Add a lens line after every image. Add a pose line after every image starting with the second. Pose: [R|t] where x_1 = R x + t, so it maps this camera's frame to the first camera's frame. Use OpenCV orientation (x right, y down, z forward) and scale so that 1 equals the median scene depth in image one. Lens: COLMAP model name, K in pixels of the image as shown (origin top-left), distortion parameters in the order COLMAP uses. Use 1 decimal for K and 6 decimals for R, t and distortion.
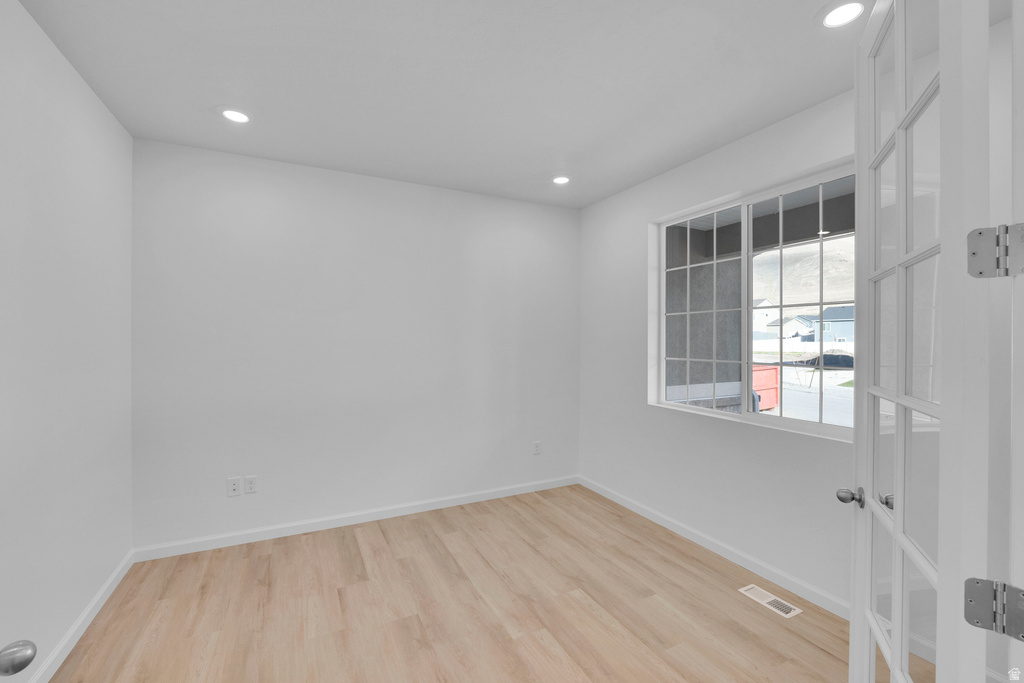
lens RADIAL K [[426.6, 0, 514.1], [0, 426.6, 338.8], [0, 0, 1]] dist [-0.008942, -0.001275]
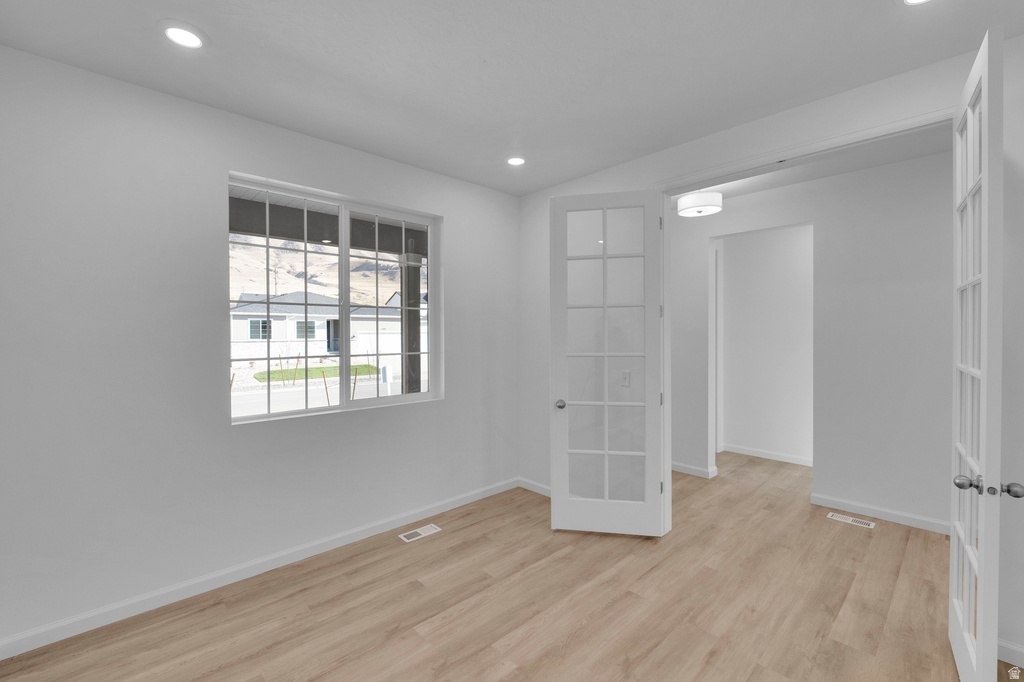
lens RADIAL K [[426.6, 0, 531.0], [0, 426.6, 333.1], [0, 0, 1]] dist [-0.008942, -0.001275]
pose [[-0.295394, -0.003831, 0.955368, -0.634651], [0.001452, 0.999989, 0.004459, 0.001241], [-0.955375, 0.002704, -0.295385, 0.910499]]
